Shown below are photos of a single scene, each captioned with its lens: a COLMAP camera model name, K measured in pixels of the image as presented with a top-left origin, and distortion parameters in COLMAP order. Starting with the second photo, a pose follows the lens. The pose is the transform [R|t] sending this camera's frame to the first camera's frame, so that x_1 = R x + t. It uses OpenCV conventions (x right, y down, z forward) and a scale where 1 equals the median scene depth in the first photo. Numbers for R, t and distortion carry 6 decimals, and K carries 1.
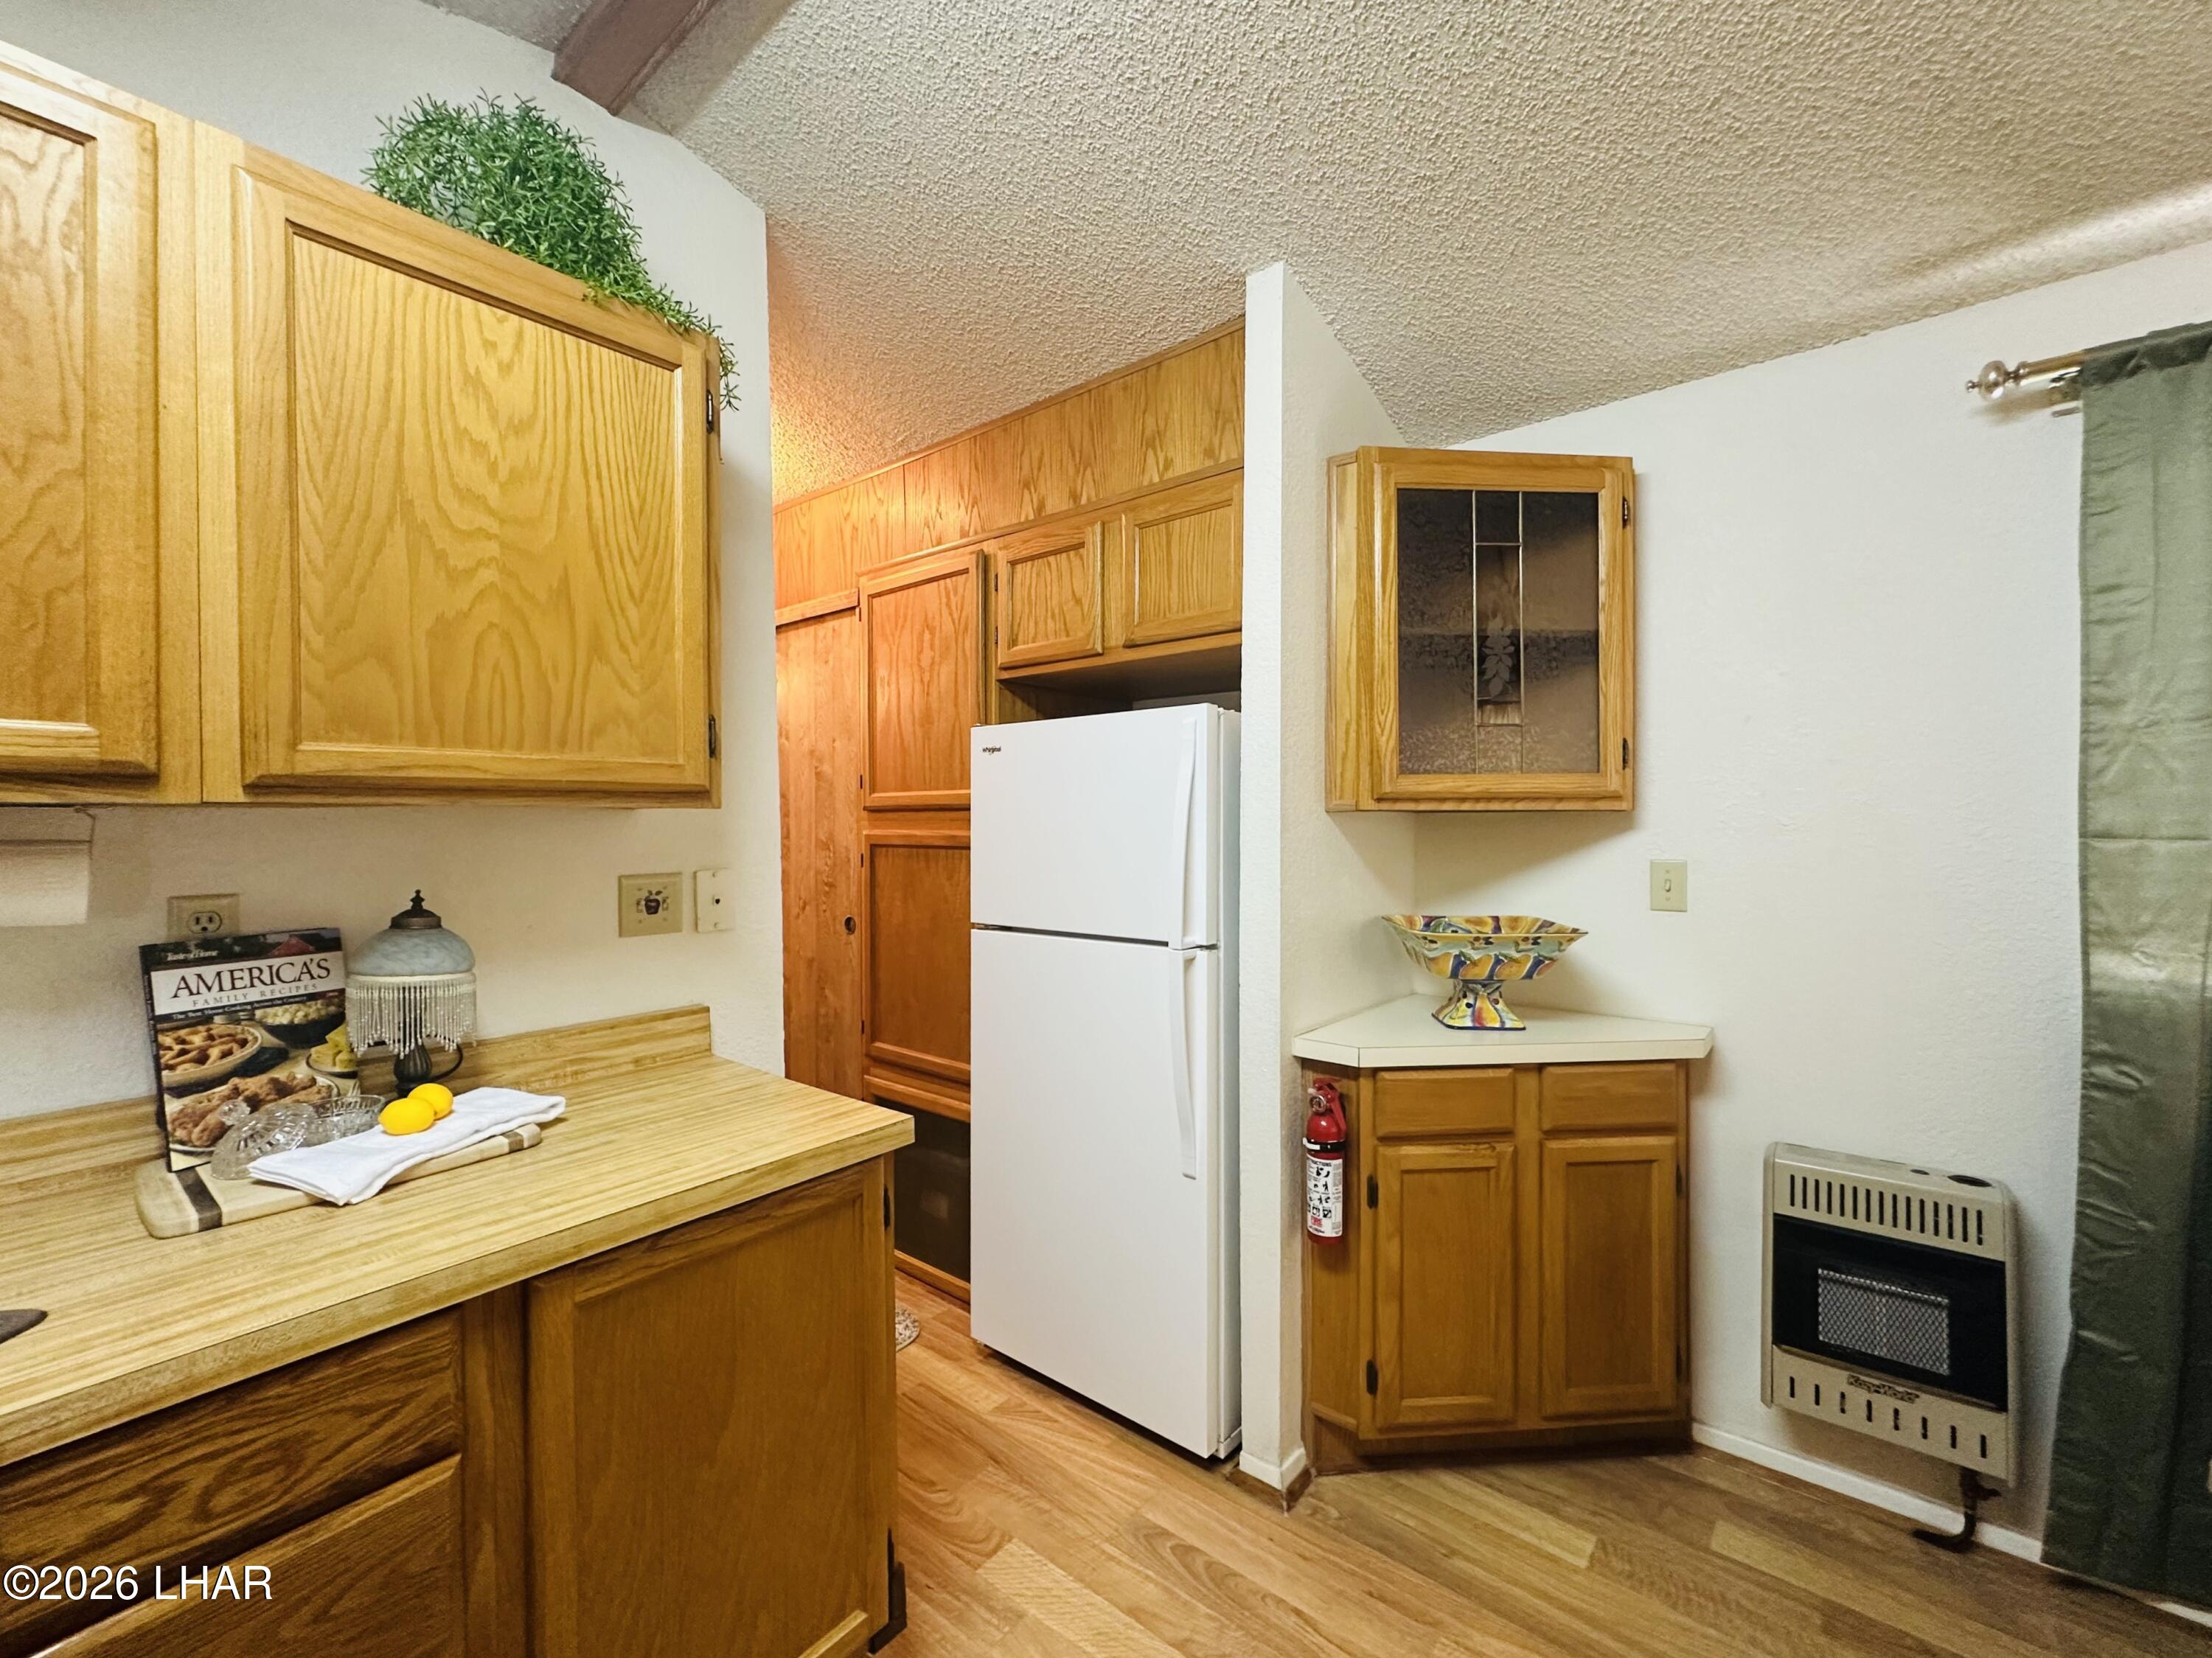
lens RADIAL K [[915.1, 0, 1106.0], [0, 915.1, 829.0], [0, 0, 1]] dist [-0.000335, 0.000291]
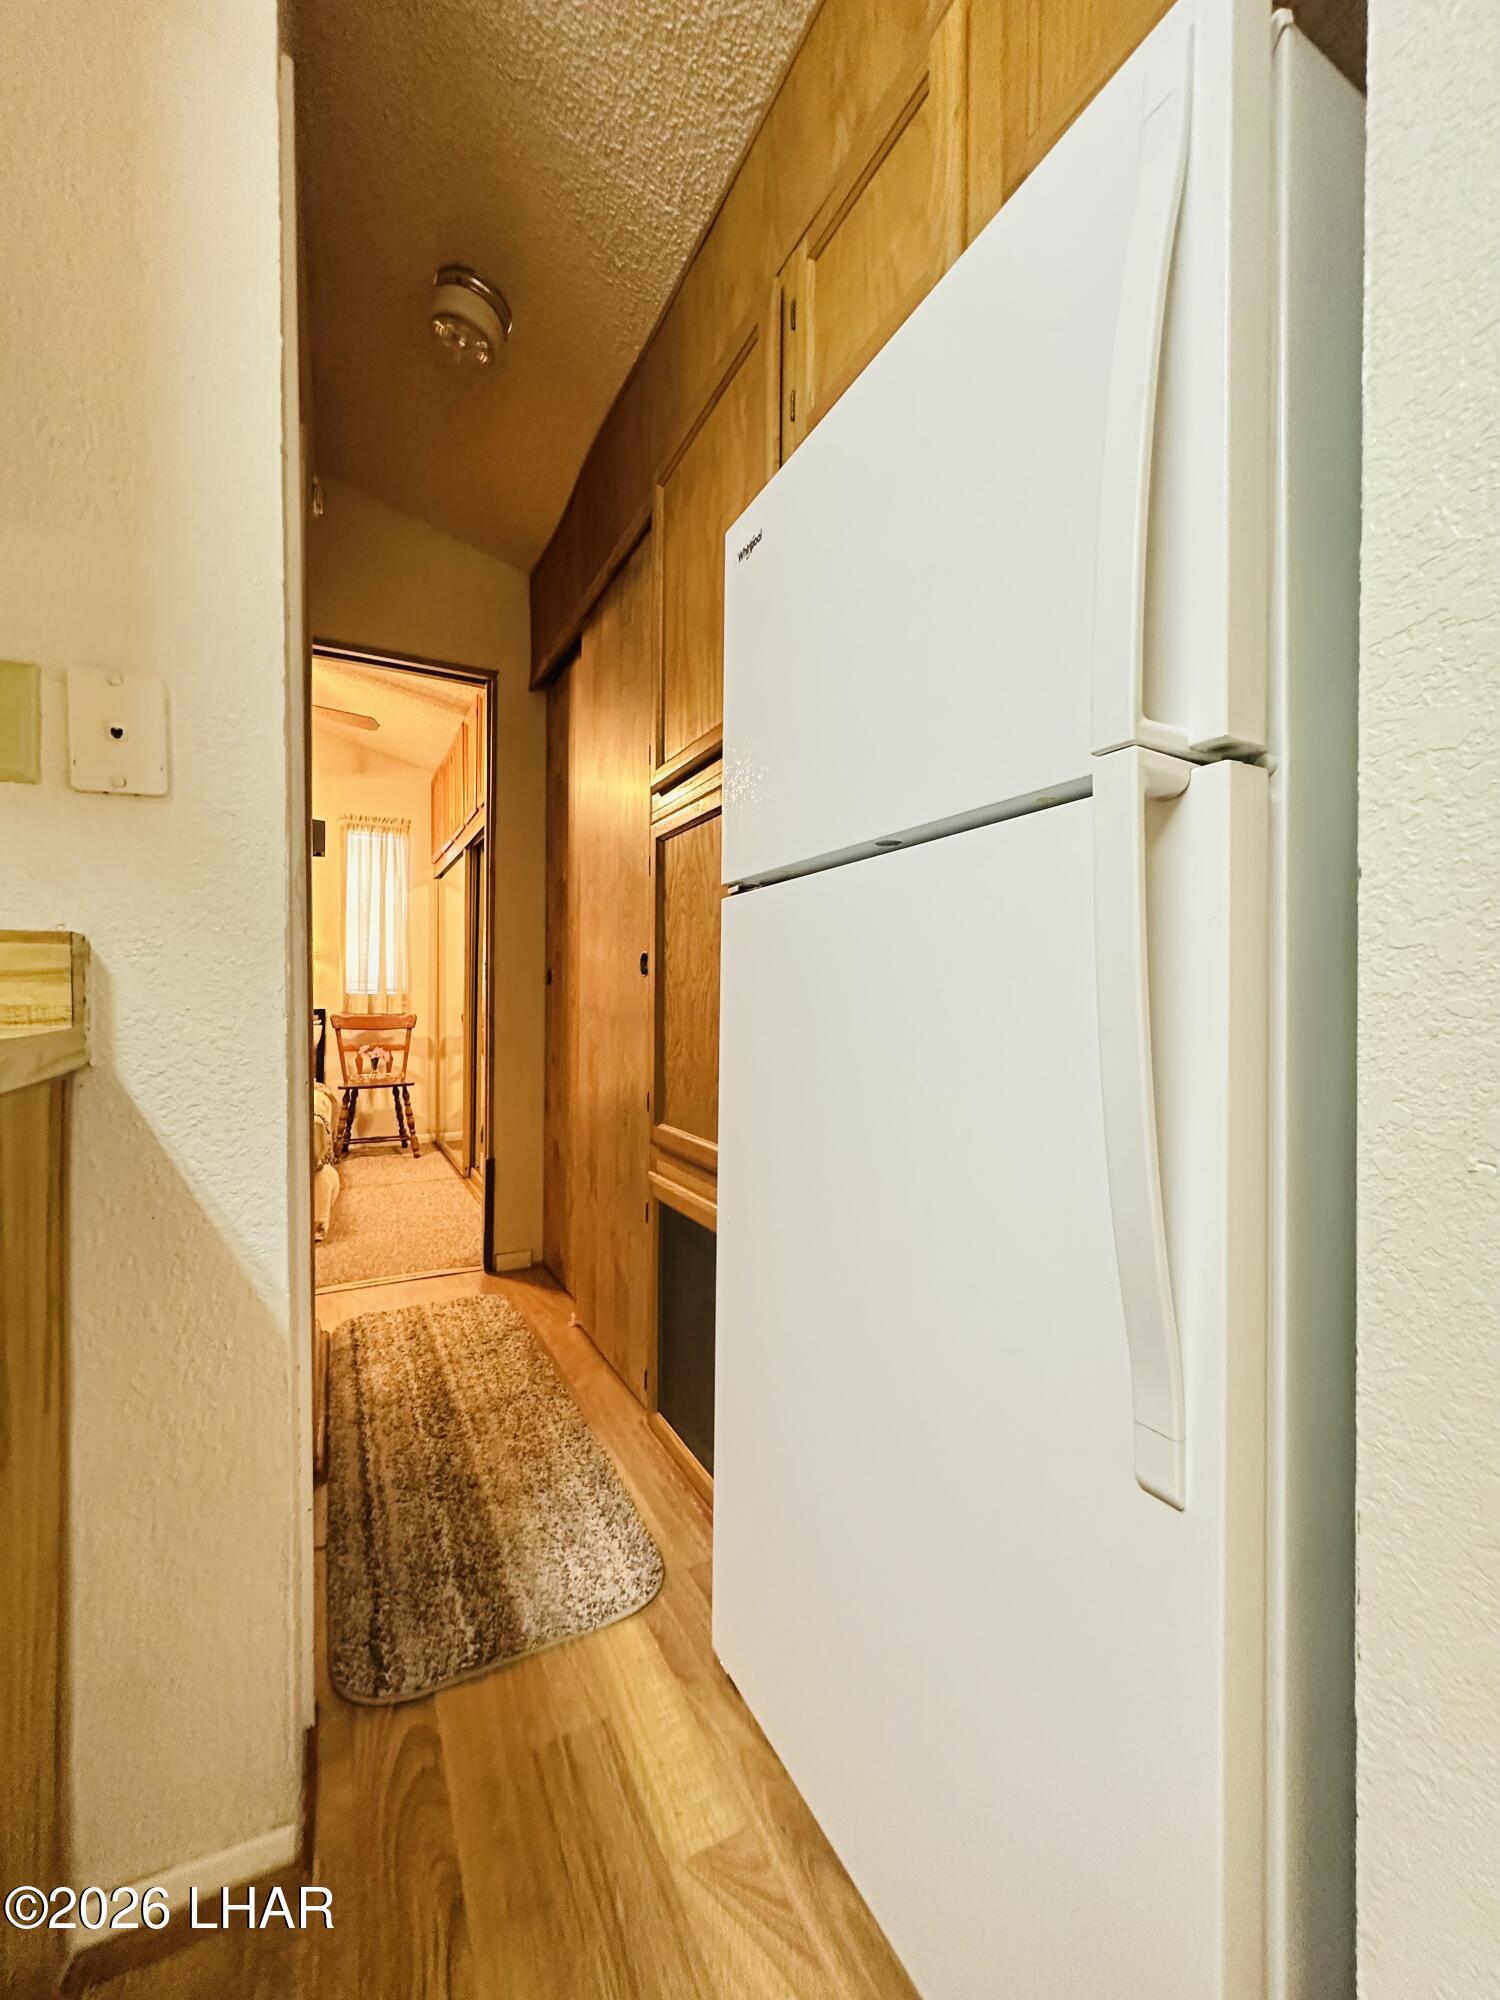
lens RADIAL K [[806.6, 0, 750.0], [0, 806.6, 1000.0], [0, 0, 1]] dist [0.001143, 0.000208]
pose [[0.924129, 0.006053, -0.382032, 0.069280], [-0.009238, 0.999936, -0.006501, 0.224370], [0.381969, 0.009537, 0.924126, 0.723407]]
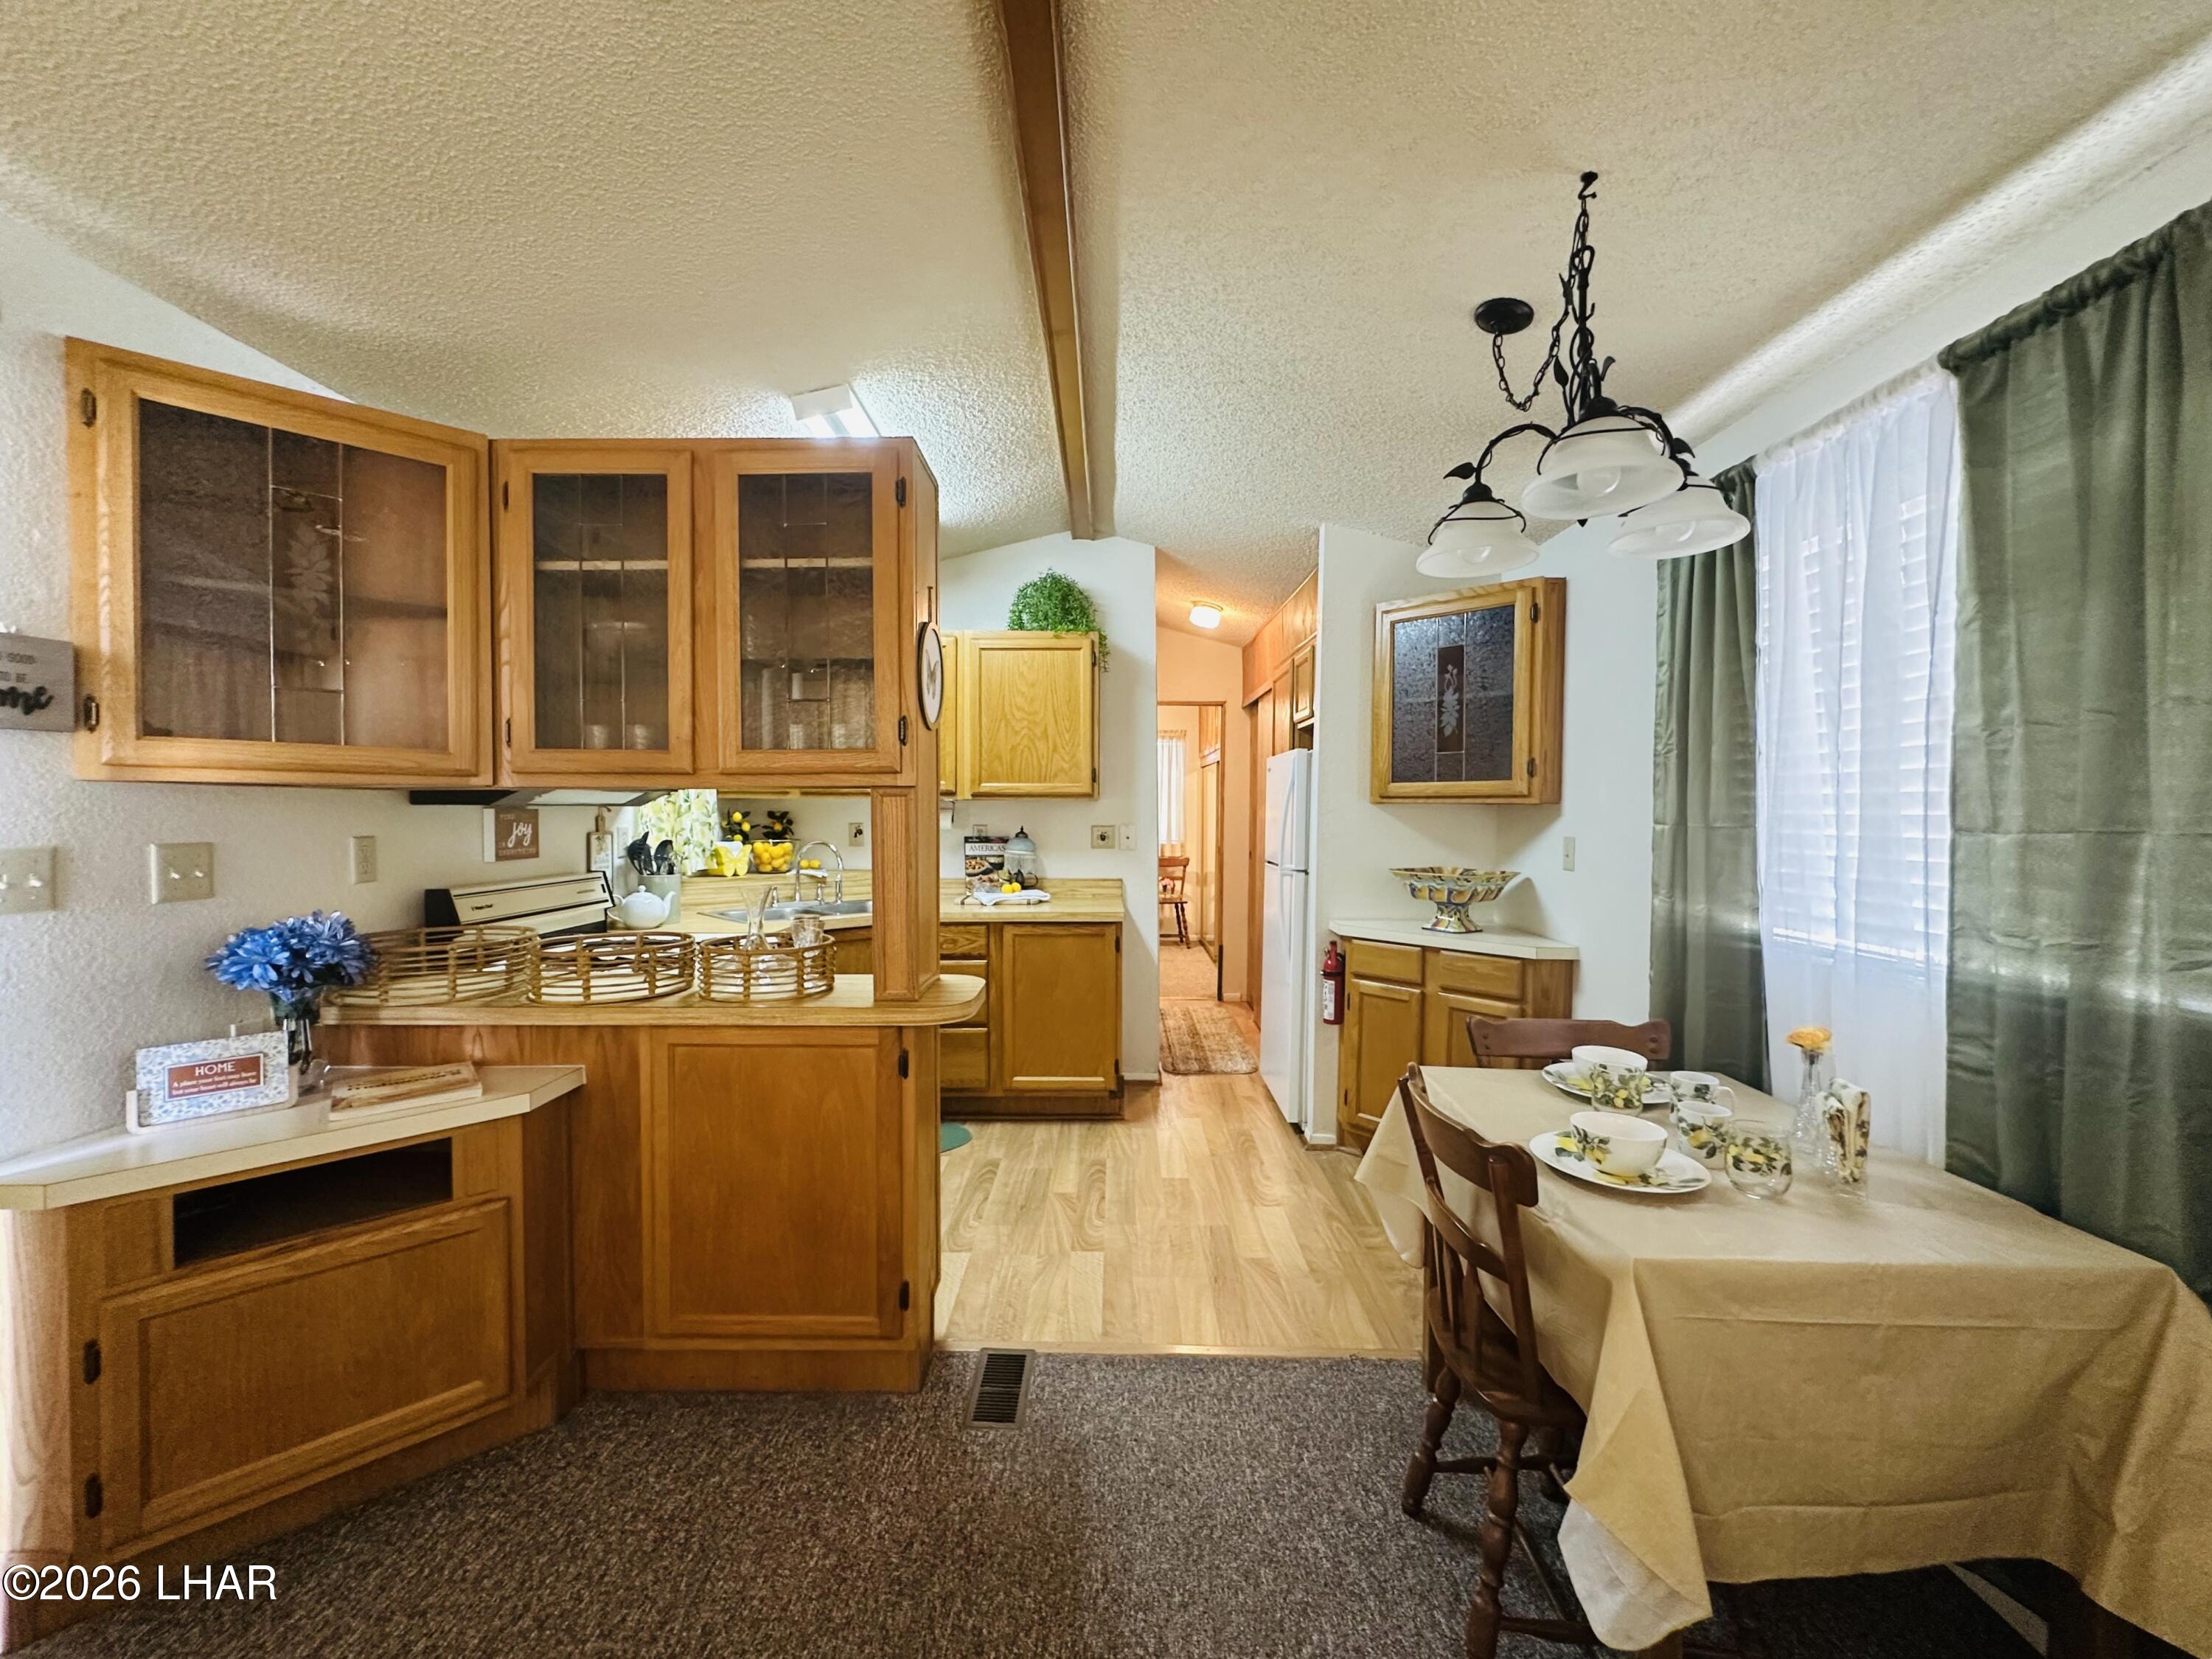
lens RADIAL K [[892.1, 0, 1106.0], [0, 892.1, 829.5], [0, 0, 1]] dist [0.001143, 0.000208]
pose [[0.635244, 0.028270, -0.771794, 1.400069], [-0.015787, 0.999596, 0.023619, 0.000641], [0.772150, -0.002820, 0.635434, -0.579768]]
